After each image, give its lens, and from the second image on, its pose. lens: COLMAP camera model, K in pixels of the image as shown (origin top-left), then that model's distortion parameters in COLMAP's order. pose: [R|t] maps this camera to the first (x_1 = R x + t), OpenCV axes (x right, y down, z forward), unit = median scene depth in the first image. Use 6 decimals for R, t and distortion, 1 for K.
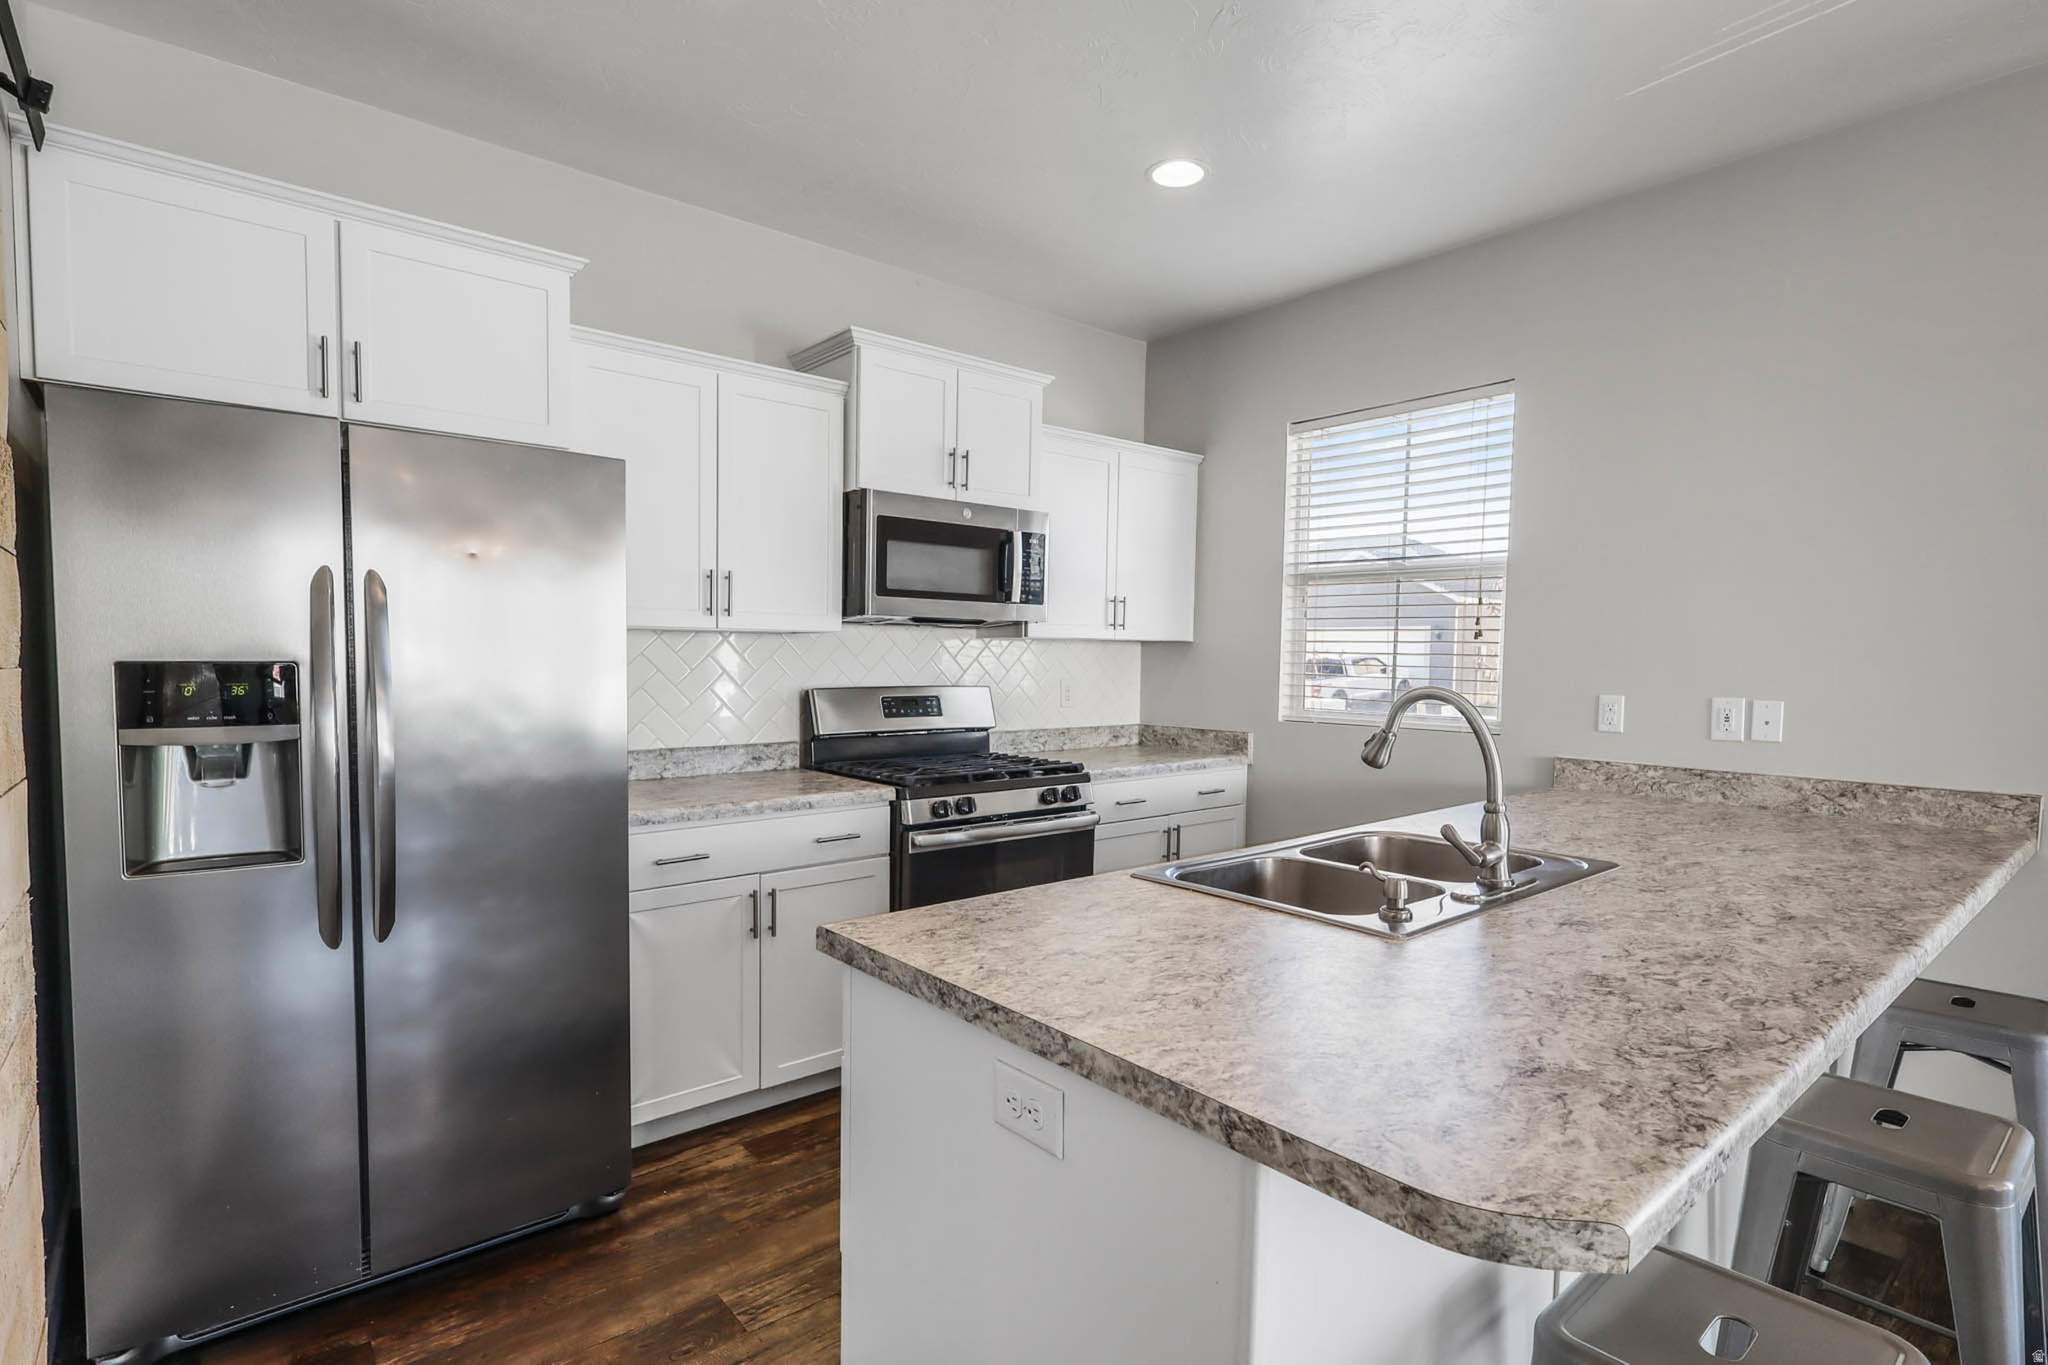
lens RADIAL K [[982.9, 0, 1045.2], [0, 982.9, 721.5], [0, 0, 1]] dist [-0.002565, -0.000158]
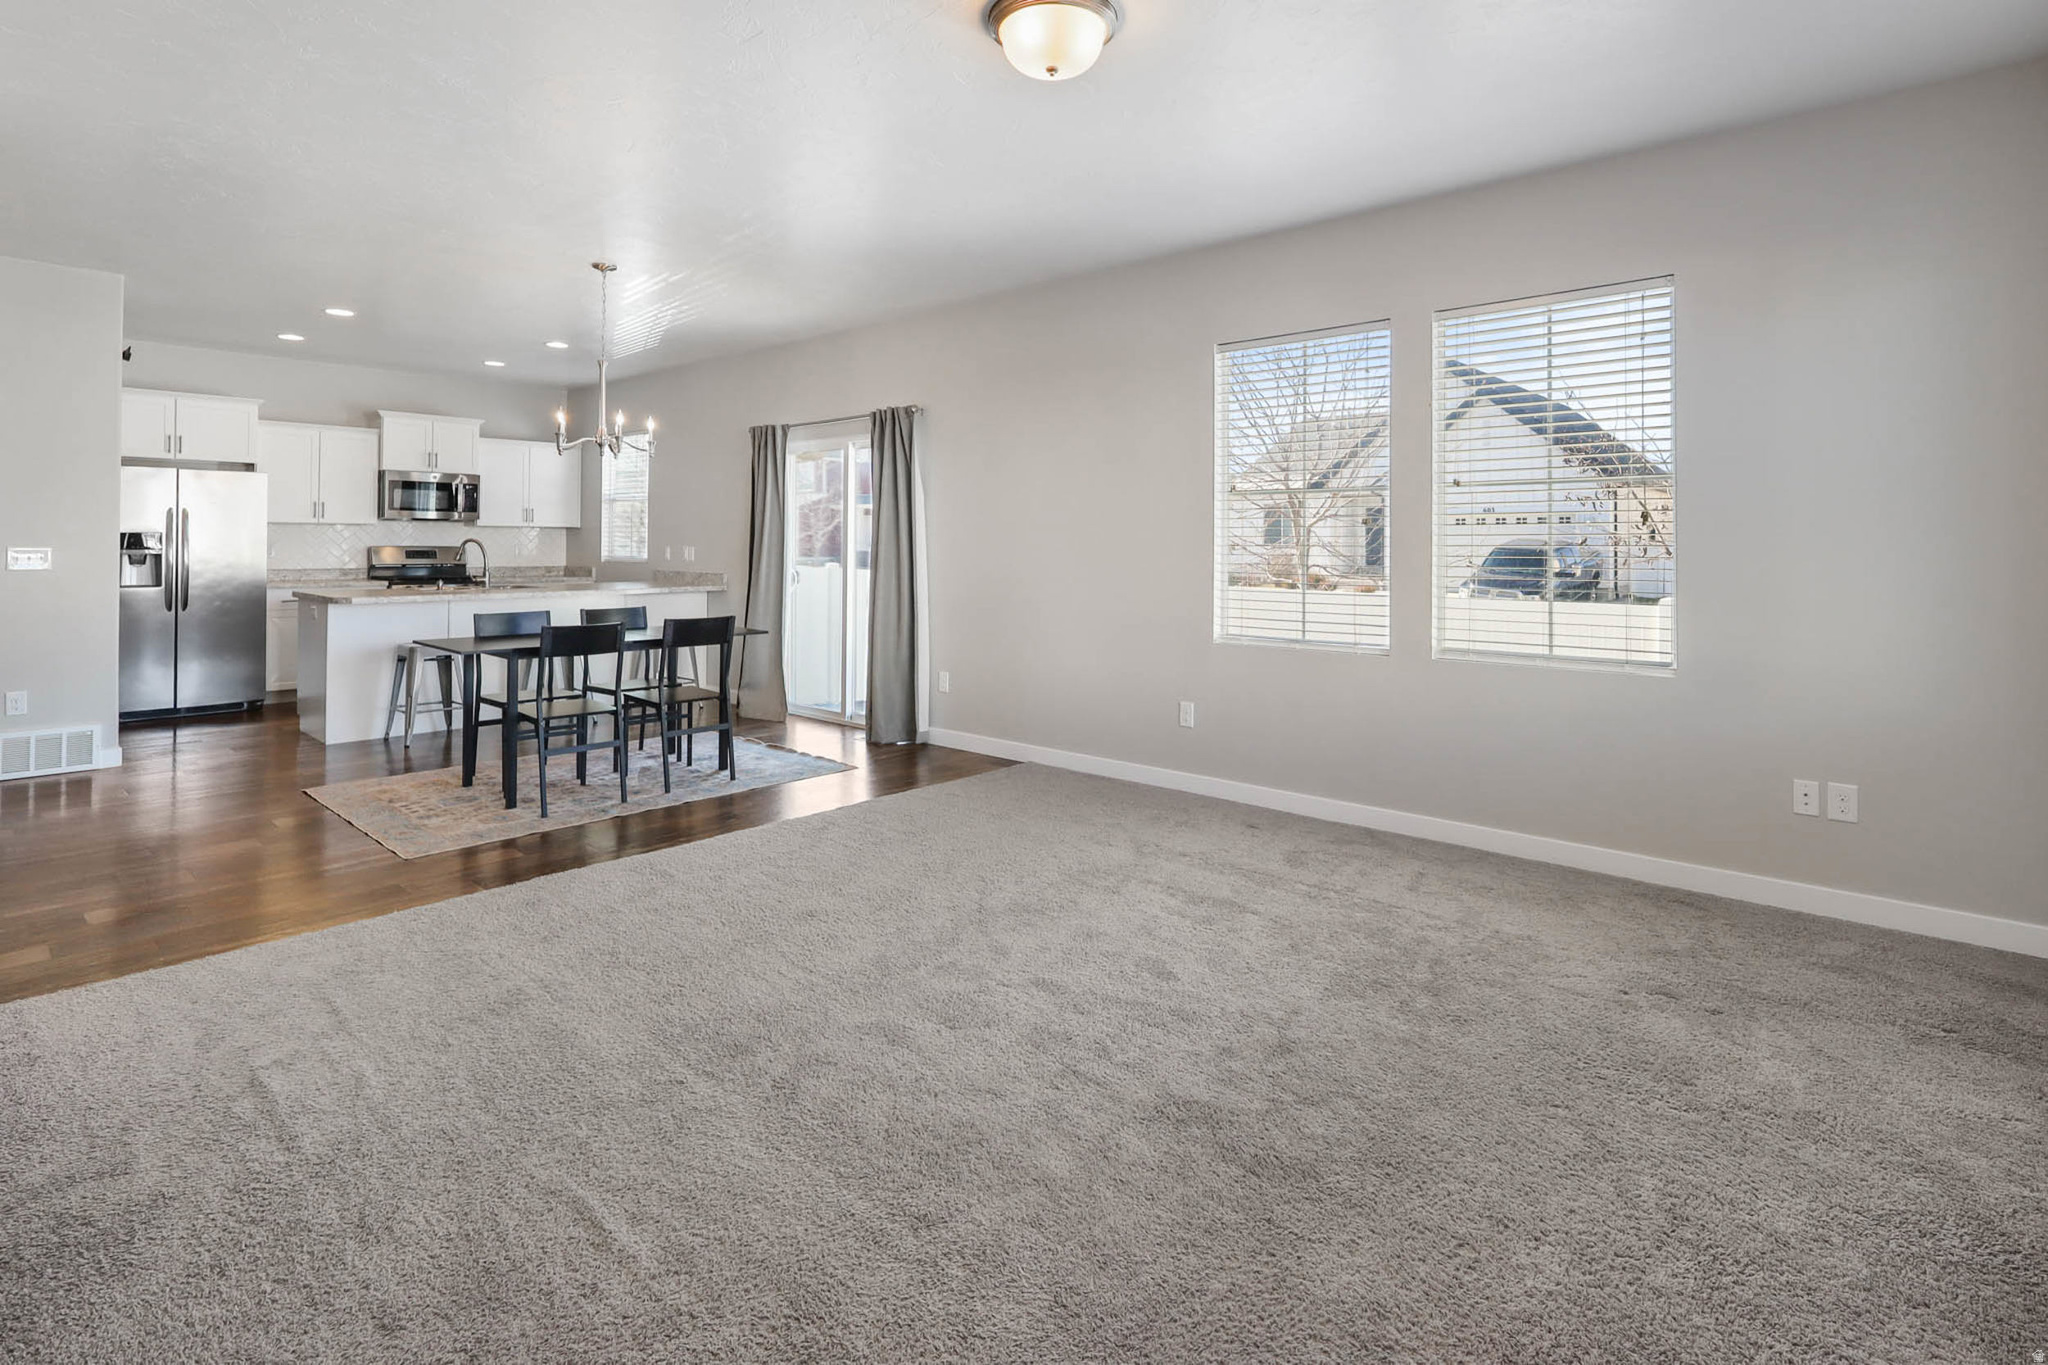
lens RADIAL K [[982.9, 0, 1020.0], [0, 982.9, 553.5], [0, 0, 1]] dist [-0.002565, -0.000158]
pose [[0.991336, -0.003138, 0.131313, 1.165554], [0.010242, 0.998517, -0.053460, 0.147030], [-0.130951, 0.054341, 0.989898, -1.831275]]
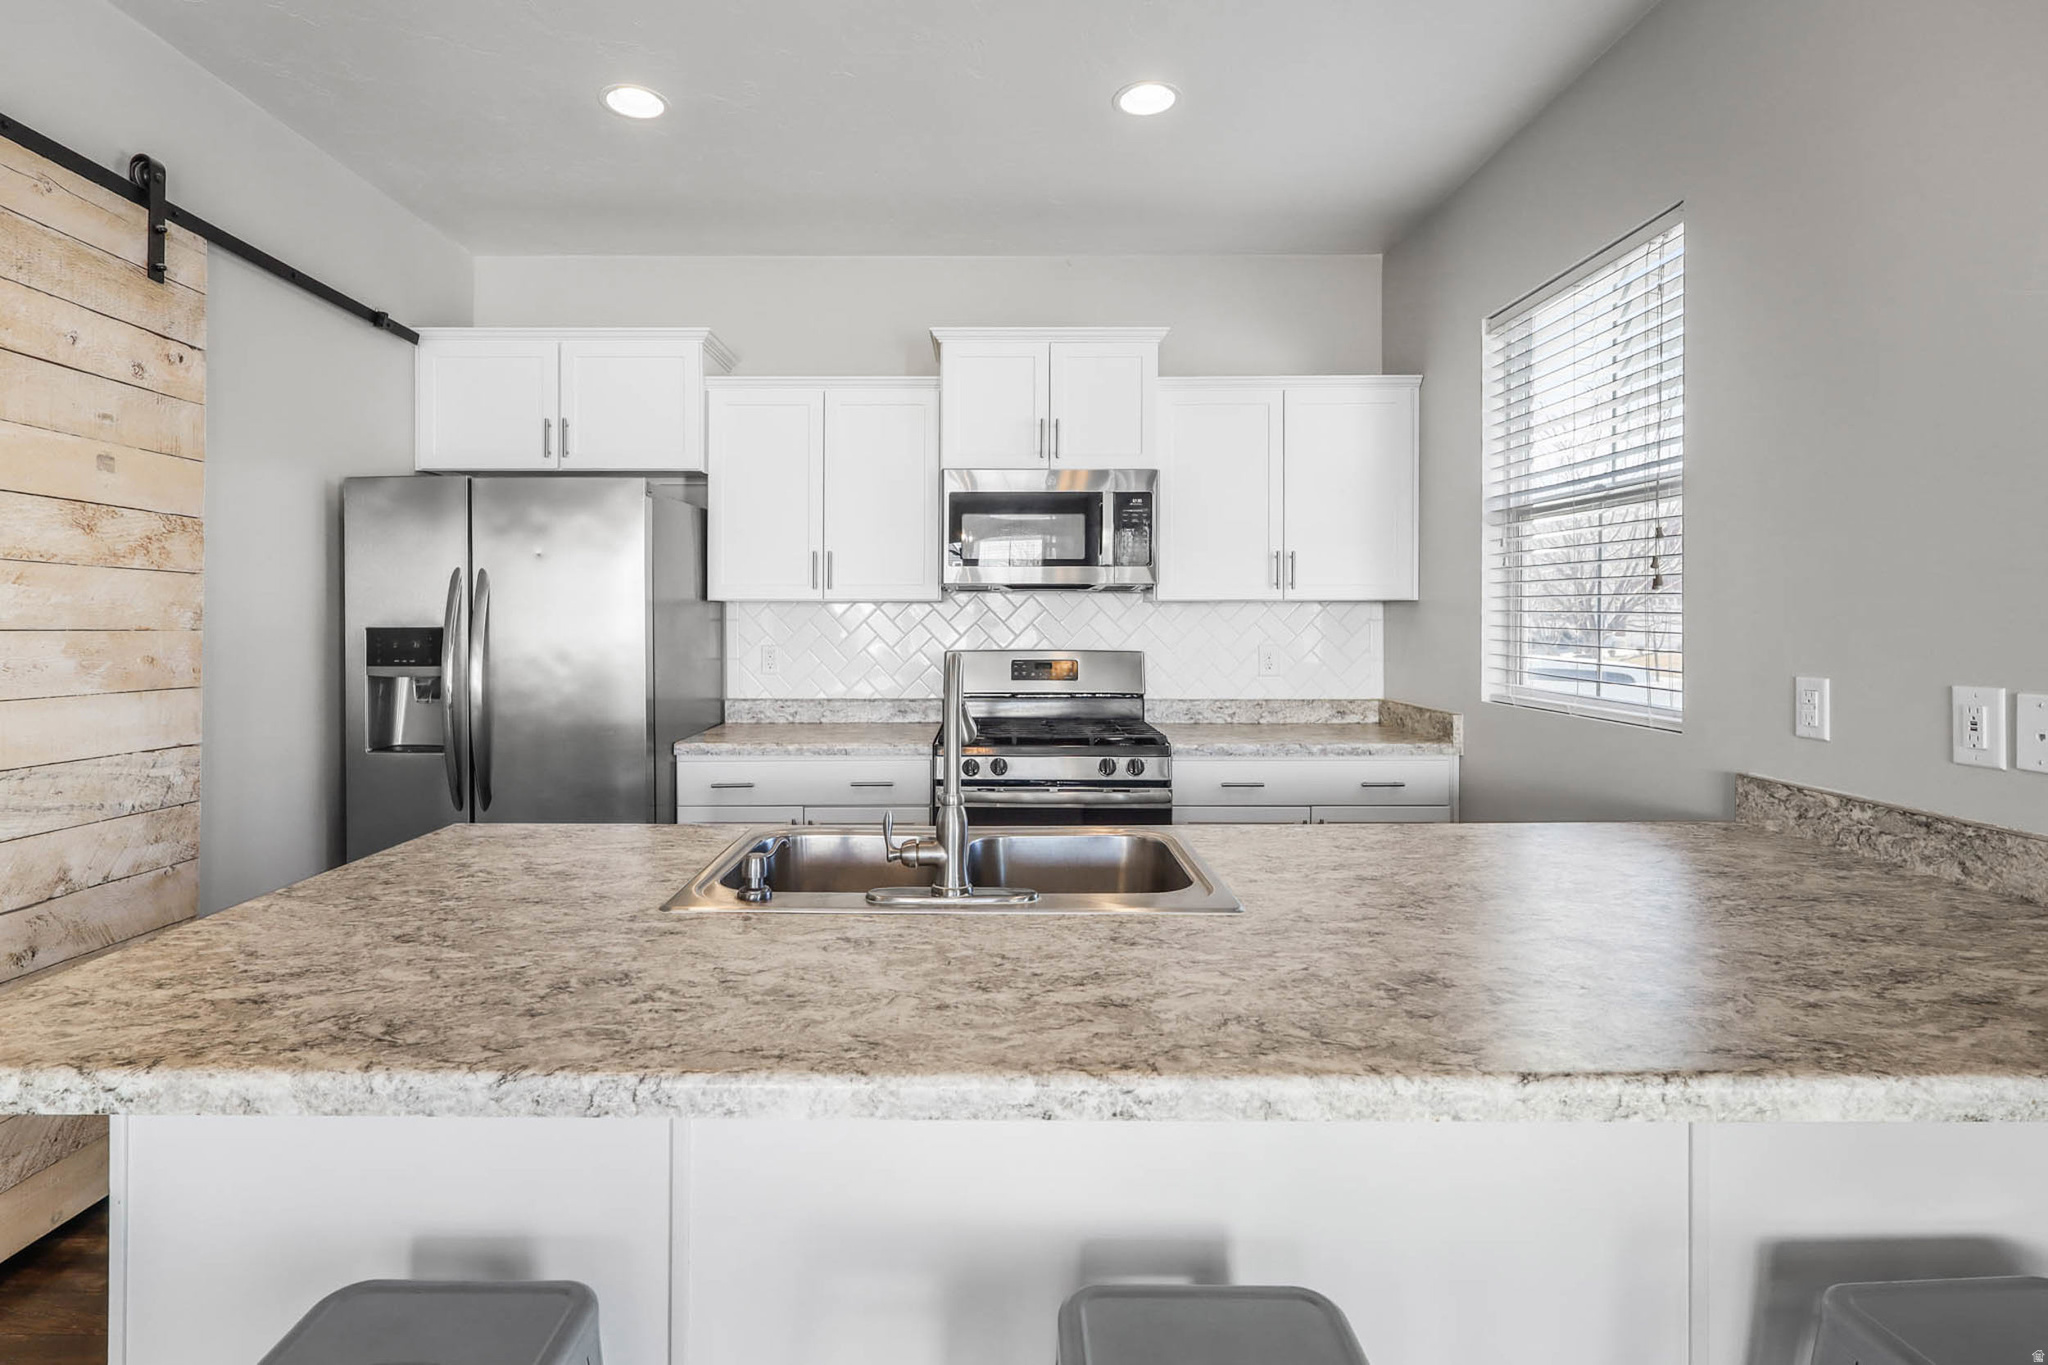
lens RADIAL K [[982.9, 0, 995.8], [0, 982.9, 618.3], [0, 0, 1]] dist [-0.002565, -0.000158]
pose [[0.758618, -0.009805, -0.651461, 0.576464], [-0.035502, 0.997779, -0.056358, -0.010630], [0.650567, 0.065883, 0.756586, 0.215611]]
